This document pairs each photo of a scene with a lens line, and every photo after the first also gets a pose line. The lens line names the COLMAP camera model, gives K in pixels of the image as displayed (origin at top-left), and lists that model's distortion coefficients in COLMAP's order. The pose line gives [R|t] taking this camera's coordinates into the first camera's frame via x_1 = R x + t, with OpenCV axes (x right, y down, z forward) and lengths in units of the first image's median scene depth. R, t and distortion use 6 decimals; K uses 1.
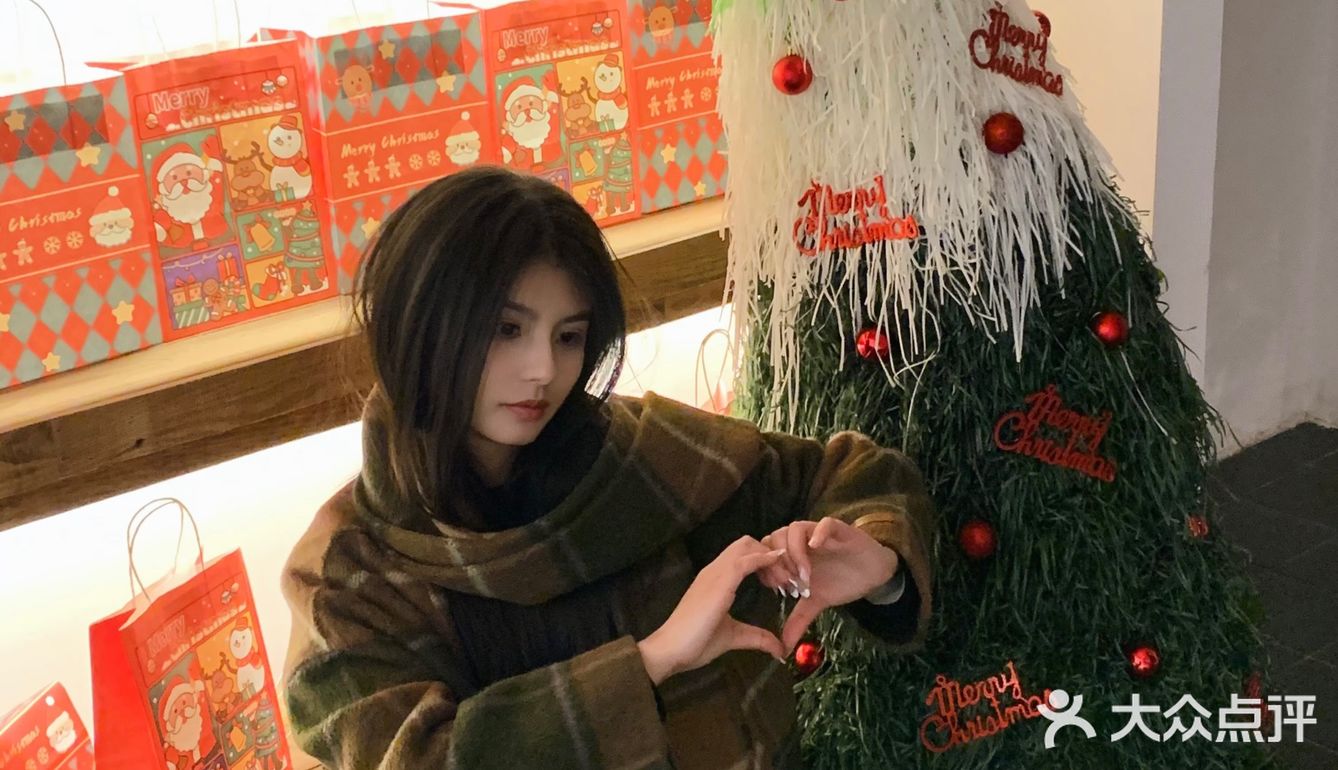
lens RADIAL K [[2010.7, 0, 671.1], [0, 2010.7, 360.3], [0, 0, 1]] dist [0.204265, -0.630264]
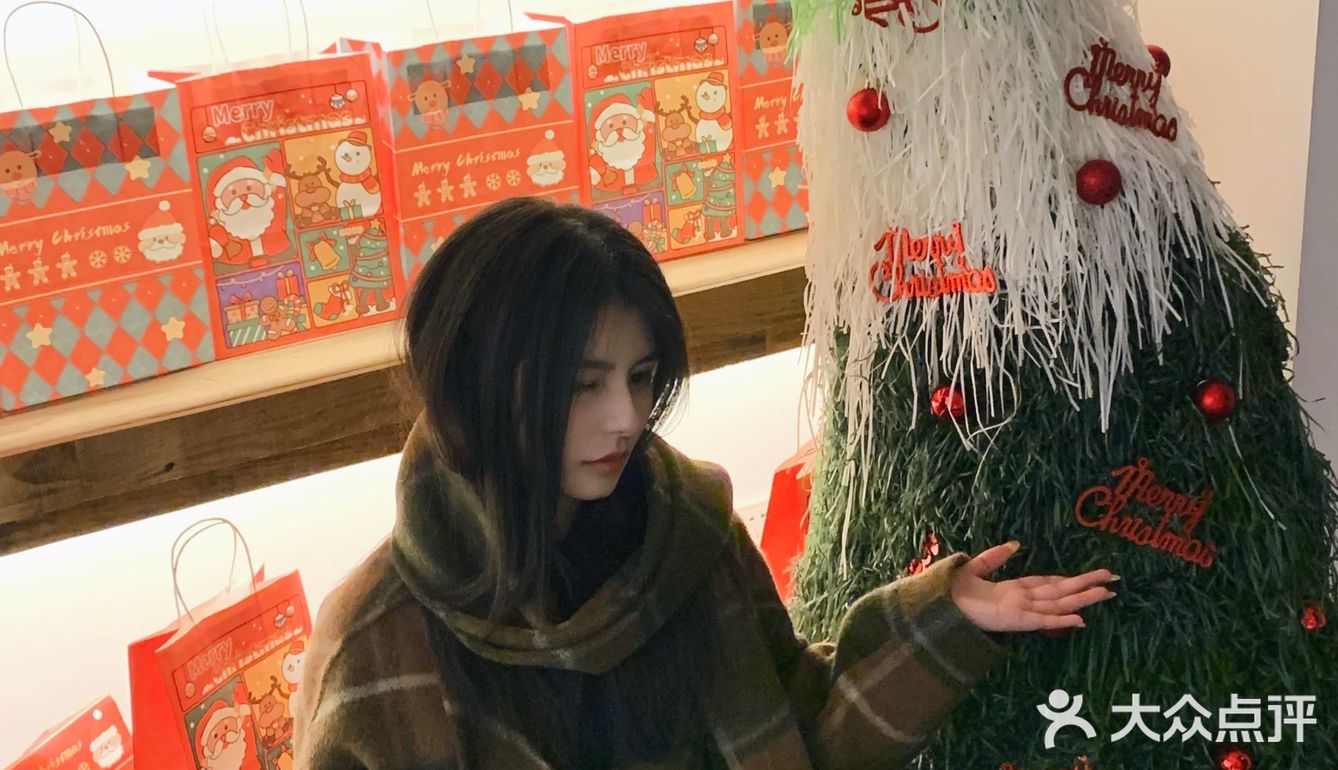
lens RADIAL K [[2010.7, 0, 671.1], [0, 2010.7, 360.3], [0, 0, 1]] dist [0.204265, -0.630264]
pose [[0.989162, 0.052523, -0.137109, 0.100166], [-0.050439, 0.998553, 0.018629, -0.038094], [0.137889, -0.011512, 0.990381, 0.065357]]
